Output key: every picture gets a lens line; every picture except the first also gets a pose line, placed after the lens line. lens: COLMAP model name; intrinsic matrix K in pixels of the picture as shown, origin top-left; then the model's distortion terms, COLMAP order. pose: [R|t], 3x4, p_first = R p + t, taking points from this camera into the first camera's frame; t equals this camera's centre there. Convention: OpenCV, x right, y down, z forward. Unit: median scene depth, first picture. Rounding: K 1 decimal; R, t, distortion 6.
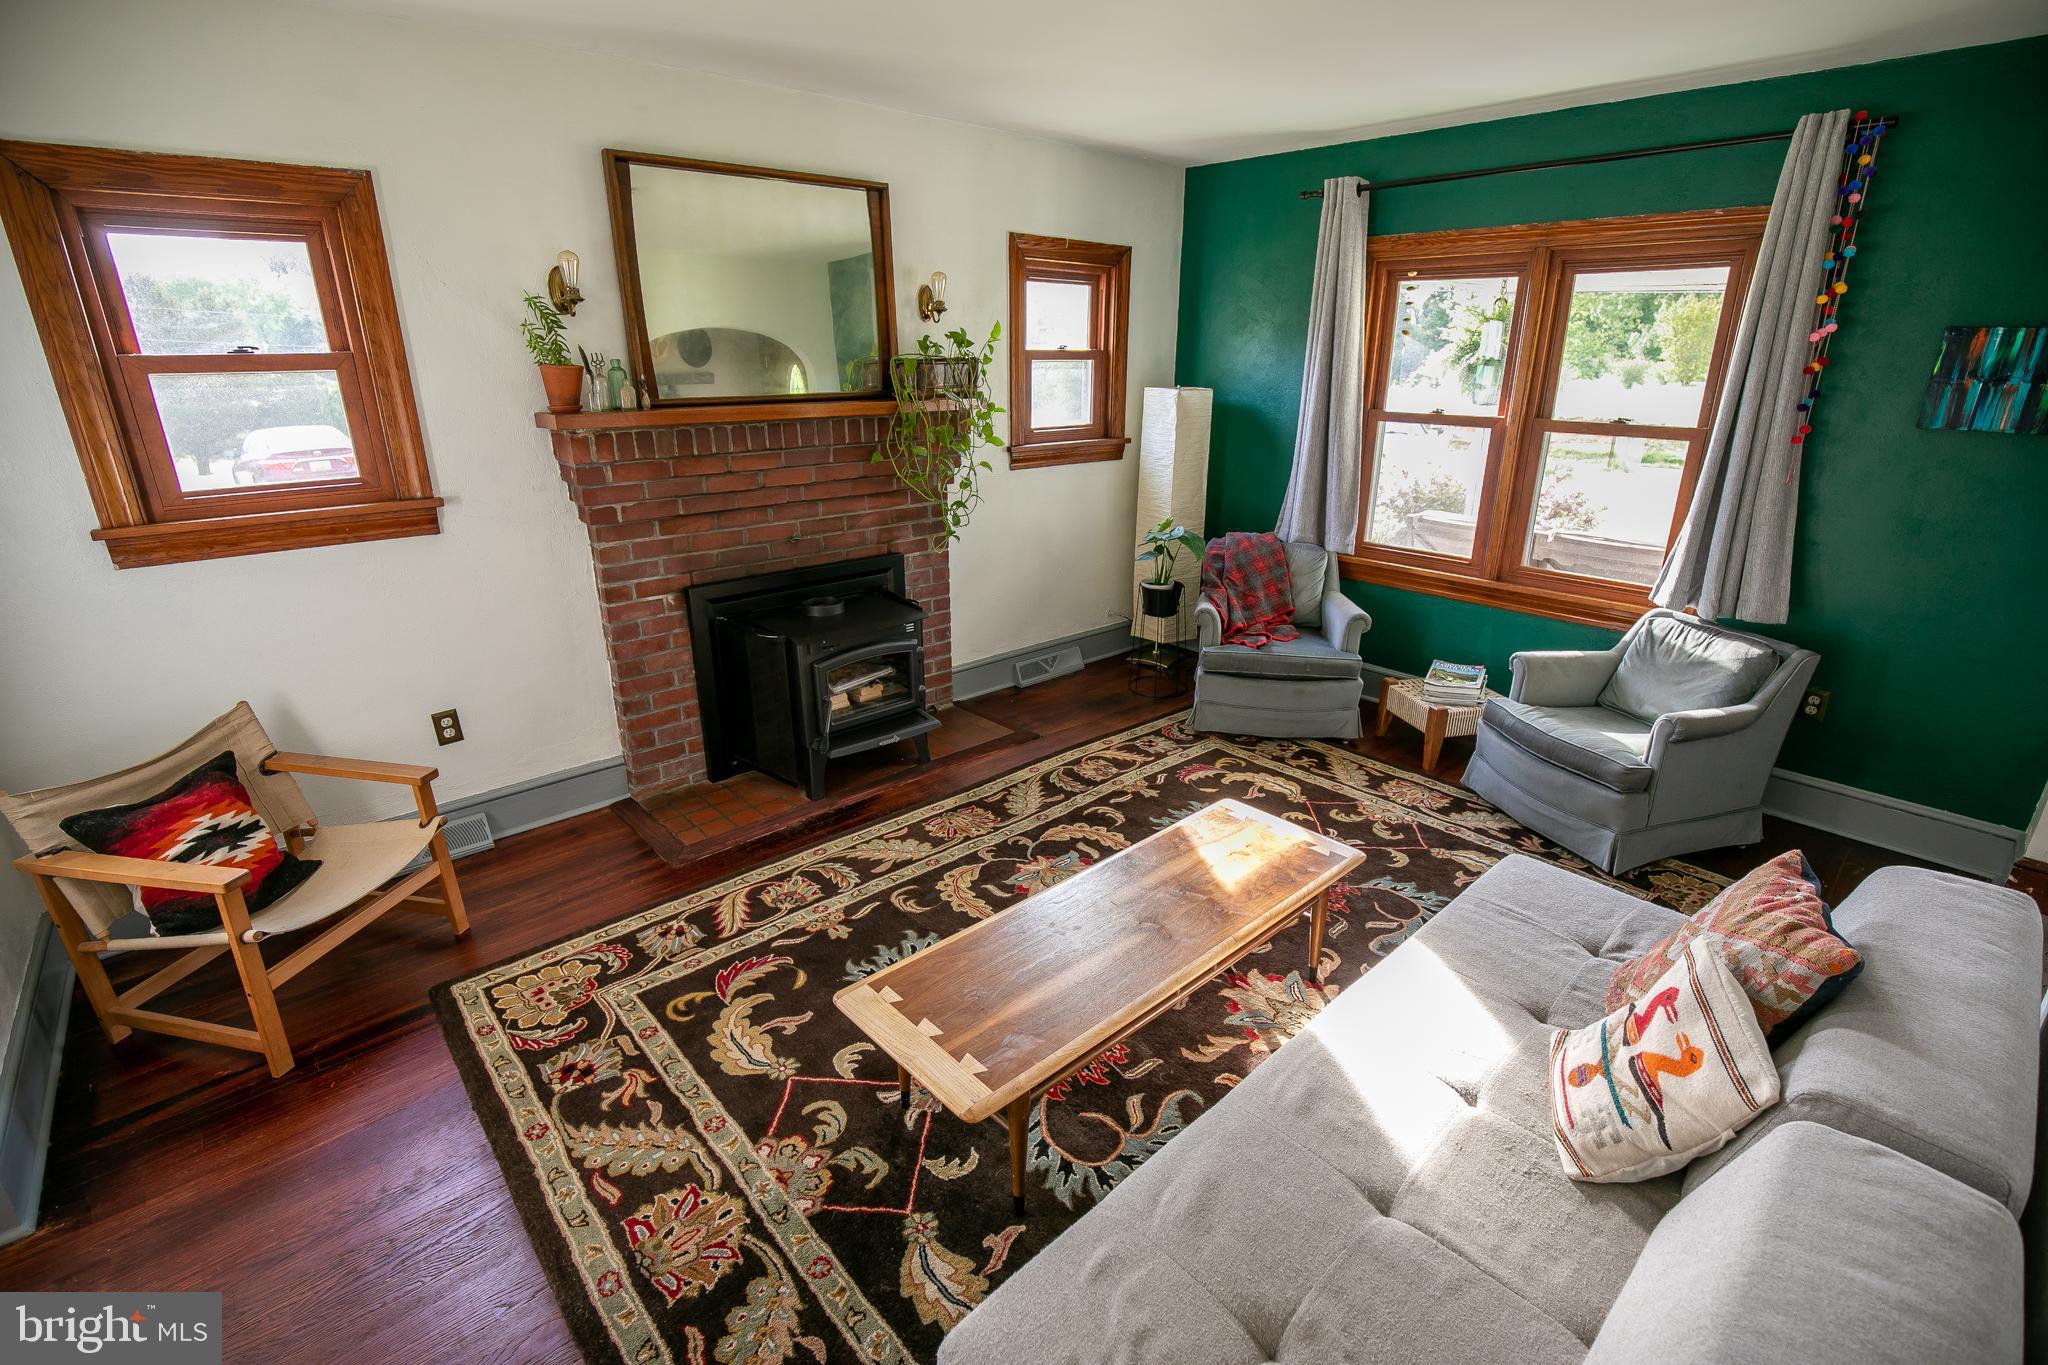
lens RADIAL K [[936.0, 0, 1038.8], [0, 936.0, 689.6], [0, 0, 1]] dist [-0.030057, 0.003579]
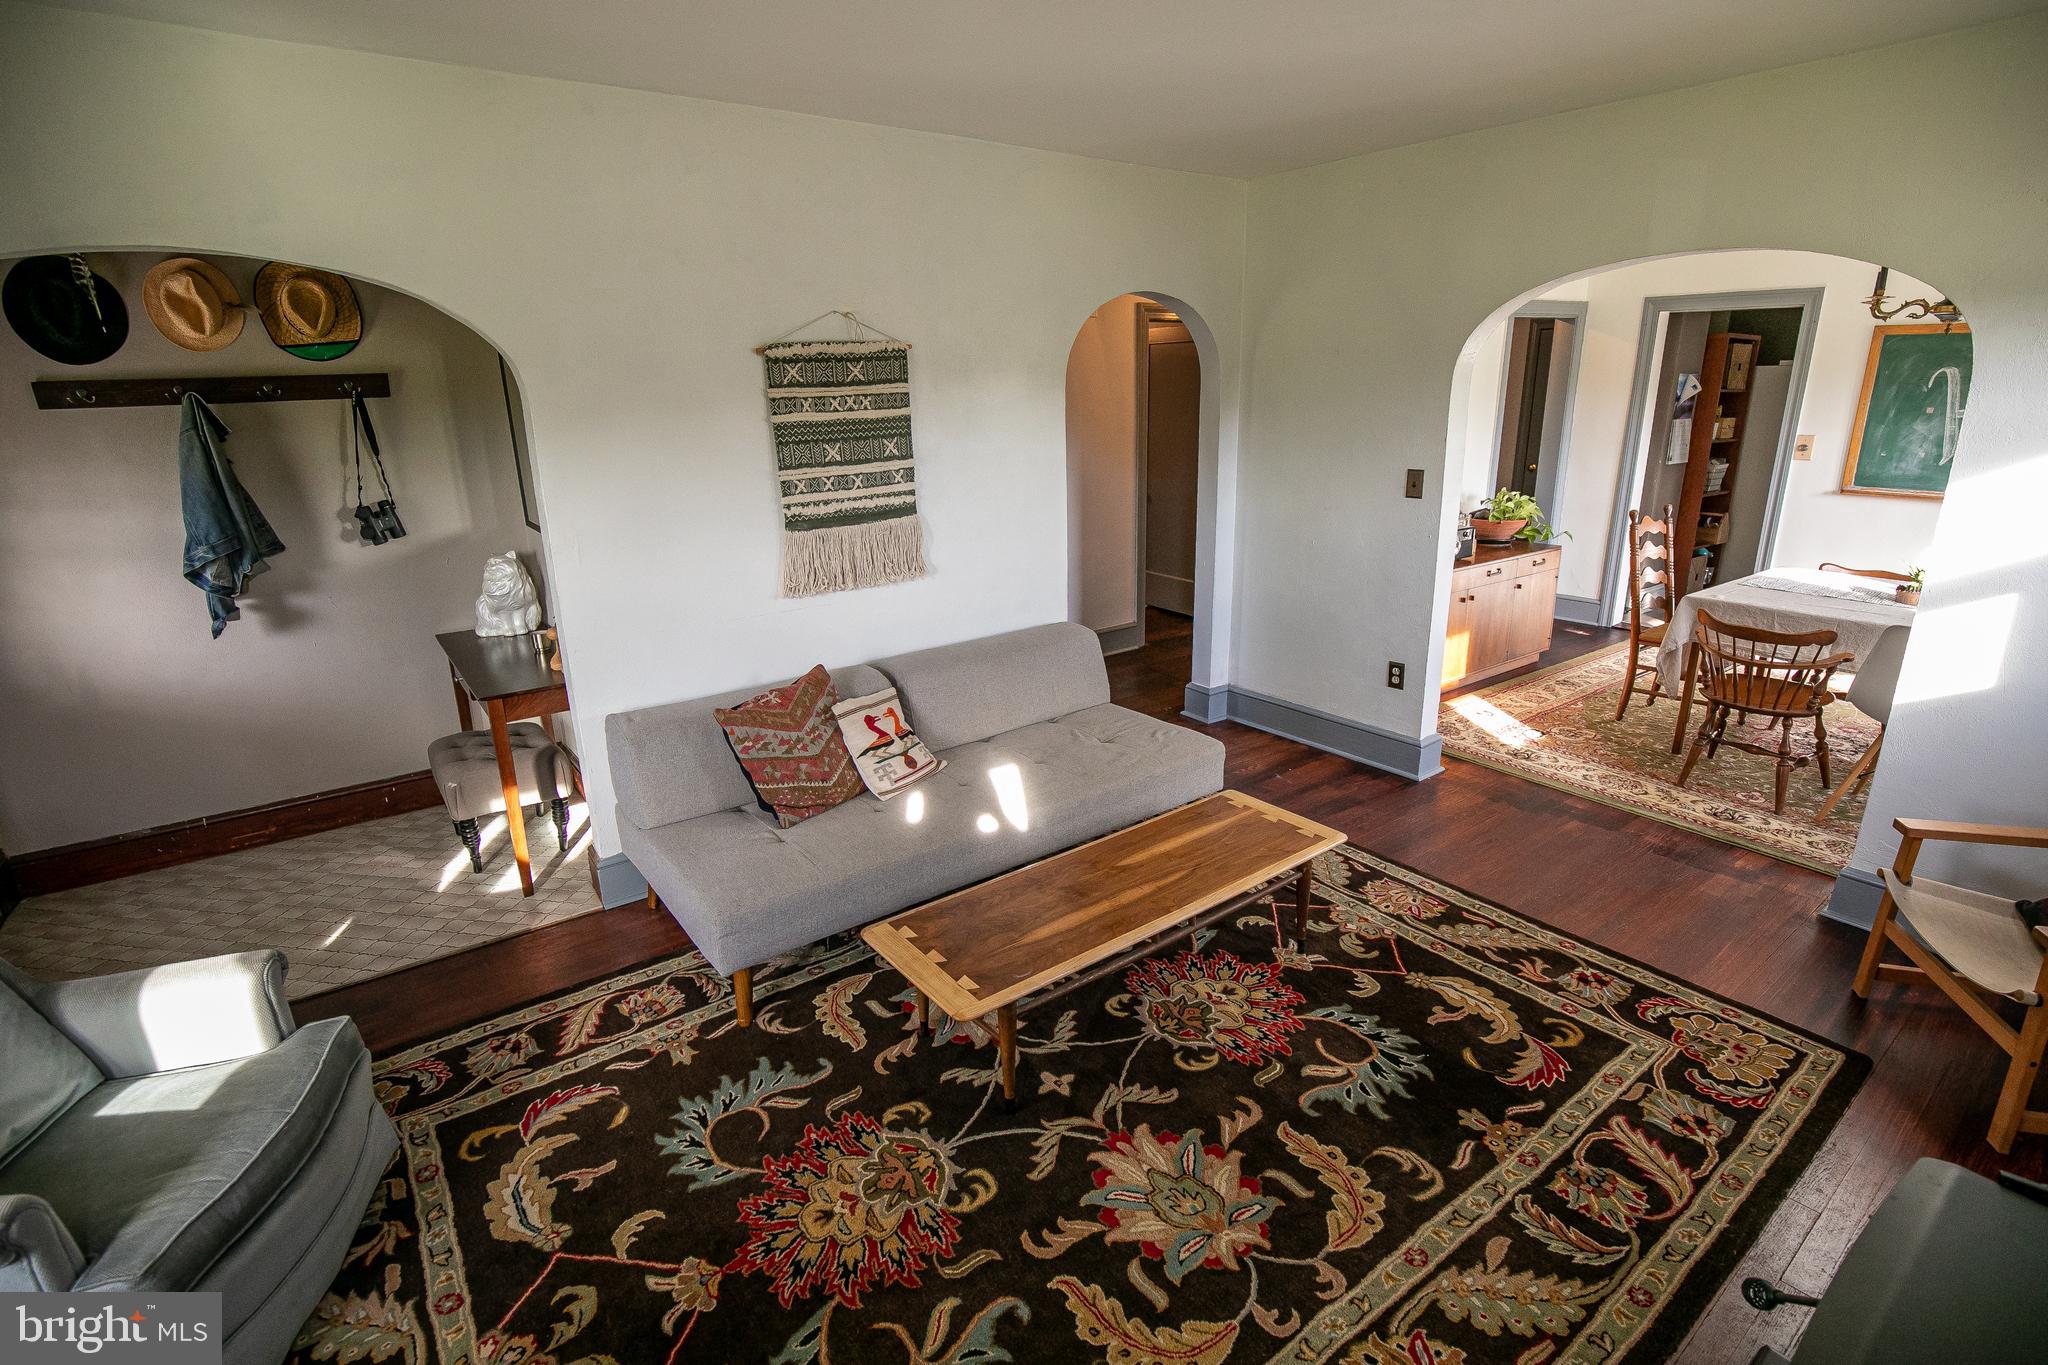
lens RADIAL K [[977.3, 0, 1034.9], [0, 977.3, 688.0], [0, 0, 1]] dist [-0.031330, 0.001506]
pose [[-0.995202, -0.008272, 0.097494, 0.066851], [0.052190, 0.797957, 0.600450, -0.465242], [-0.082763, 0.602657, -0.793697, 1.264841]]
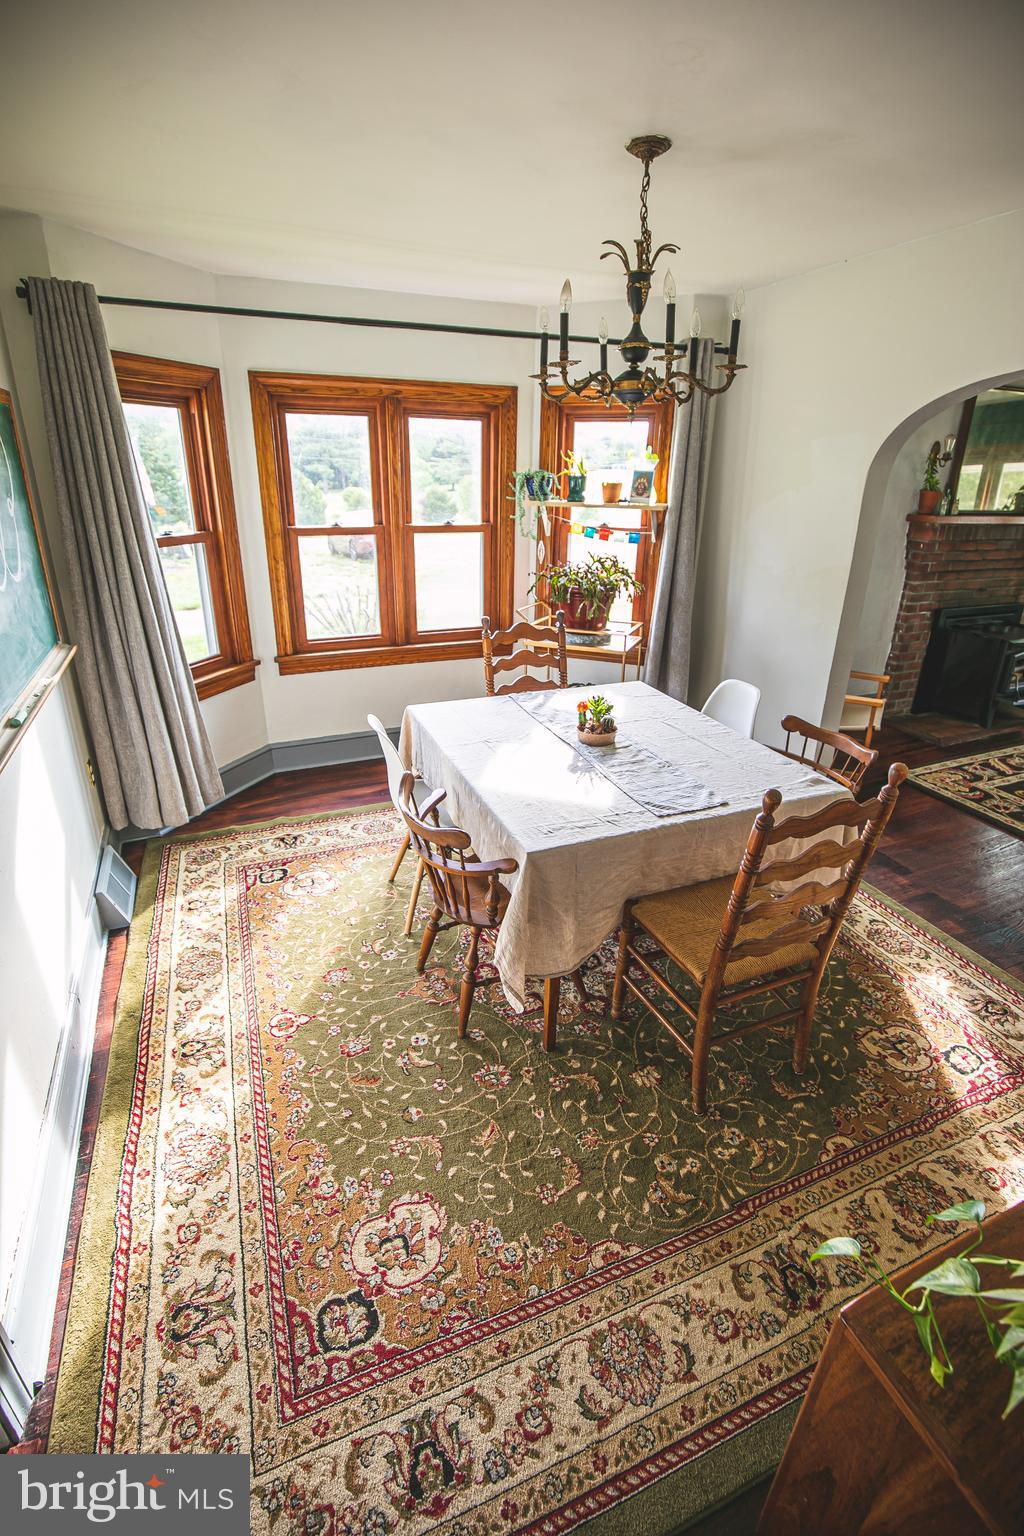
lens RADIAL K [[702.0, 0, 520.1], [0, 702.0, 763.1], [0, 0, 1]] dist [-0.030057, 0.003579]
pose [[0.947004, 0.137980, -0.290077, -0.798298], [-0.124168, 0.990091, 0.065585, 0.237299], [0.296252, -0.026091, 0.954753, -0.686958]]
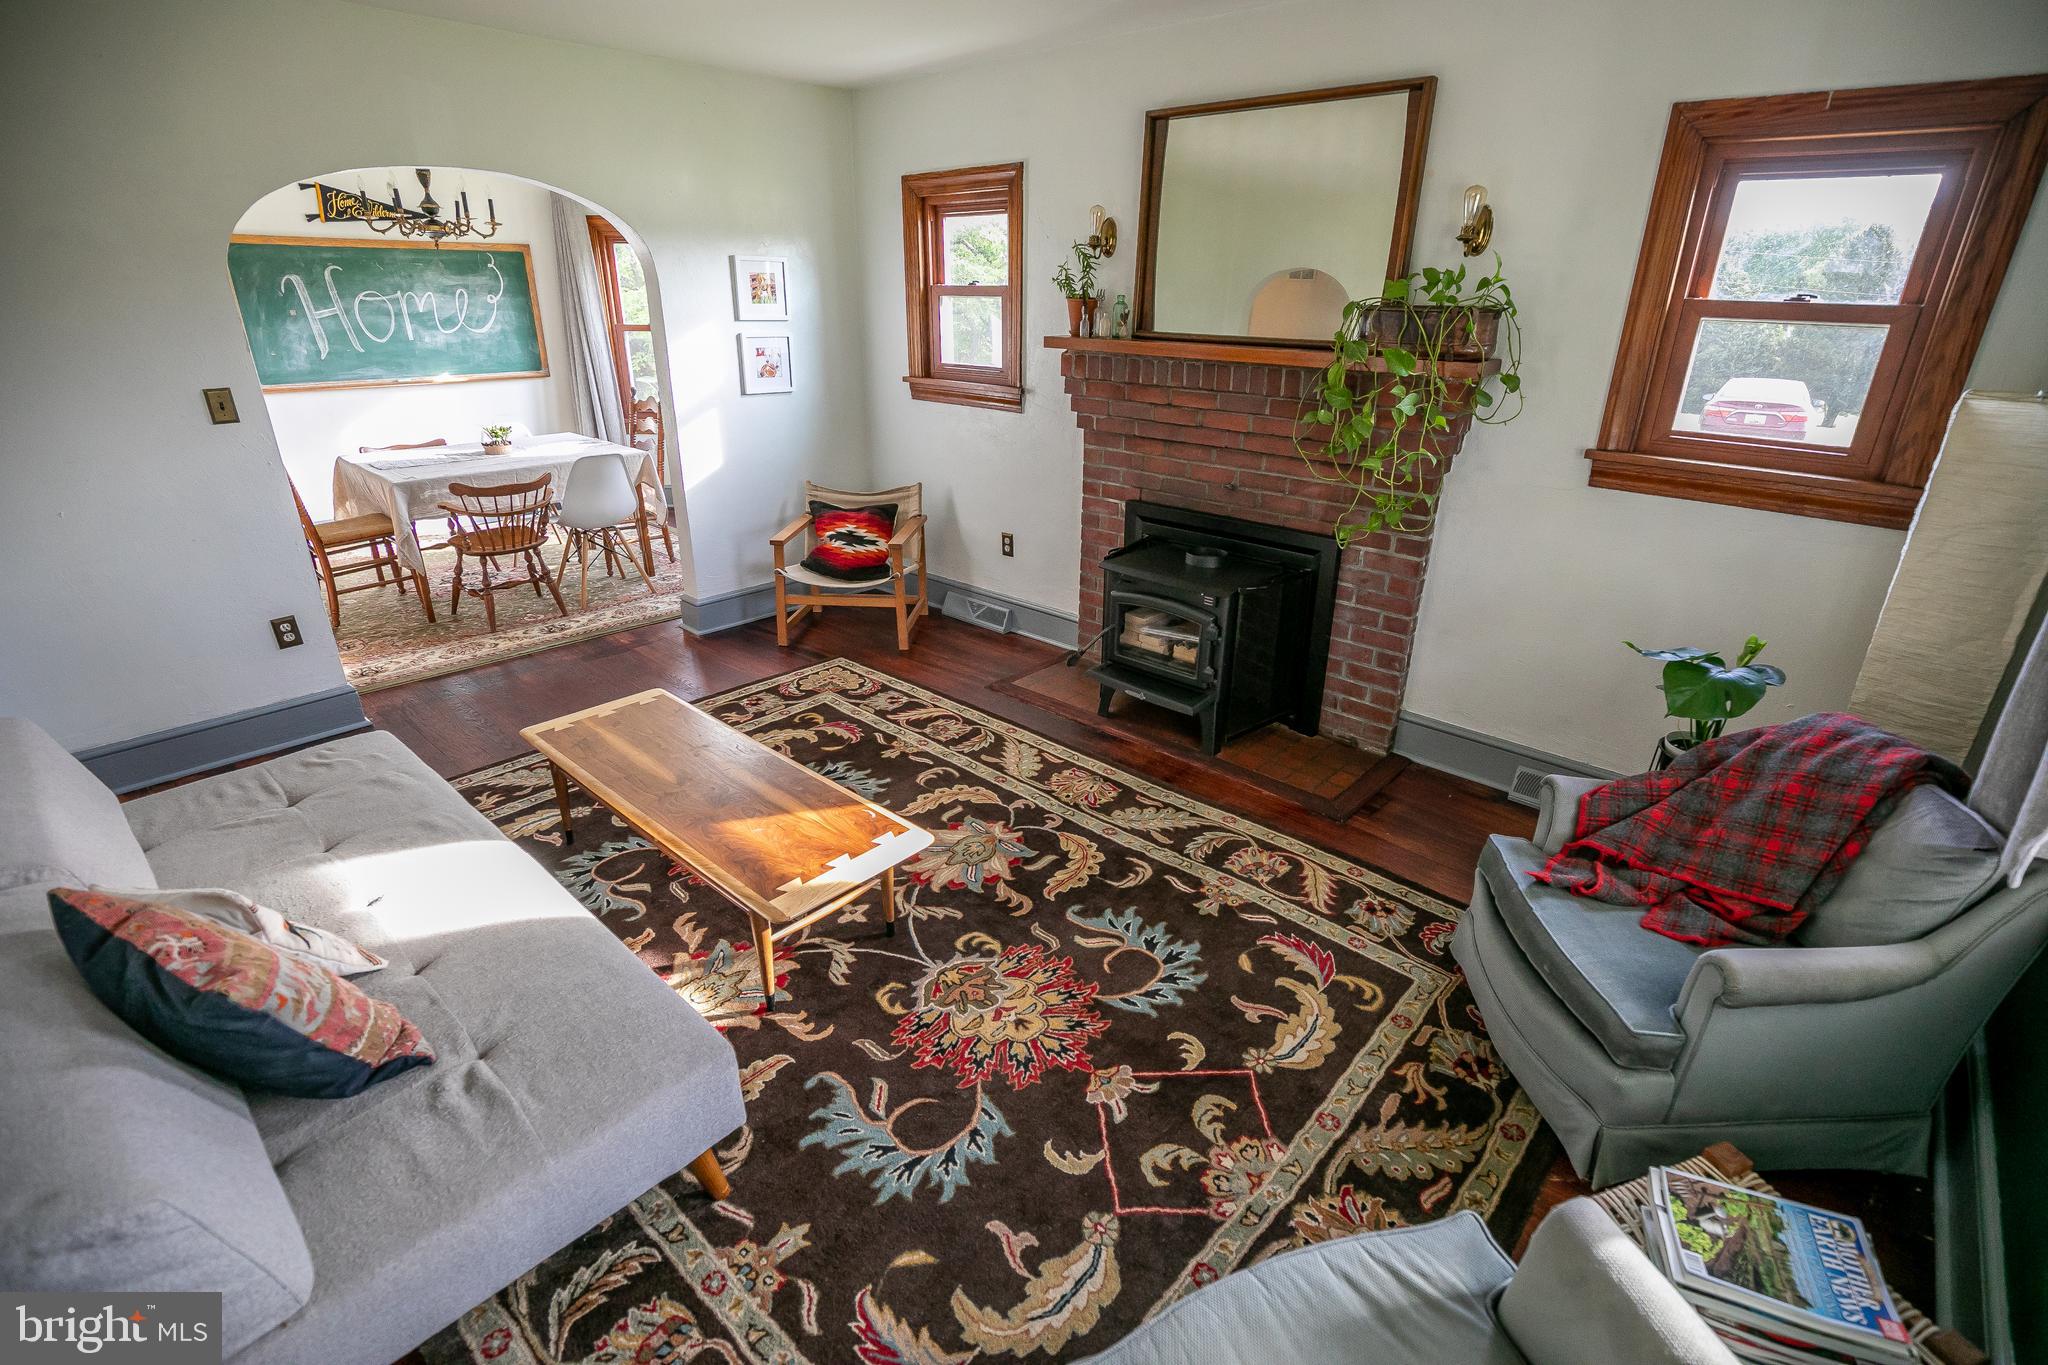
lens RADIAL K [[936.0, 0, 1038.7], [0, 936.0, 686.6], [0, 0, 1]] dist [-0.030057, 0.003579]
pose [[0.101251, 0.390710, -0.914928, 0.809488], [-0.350847, 0.874592, 0.334658, -0.273580], [0.930943, 0.287115, 0.225633, 0.760353]]
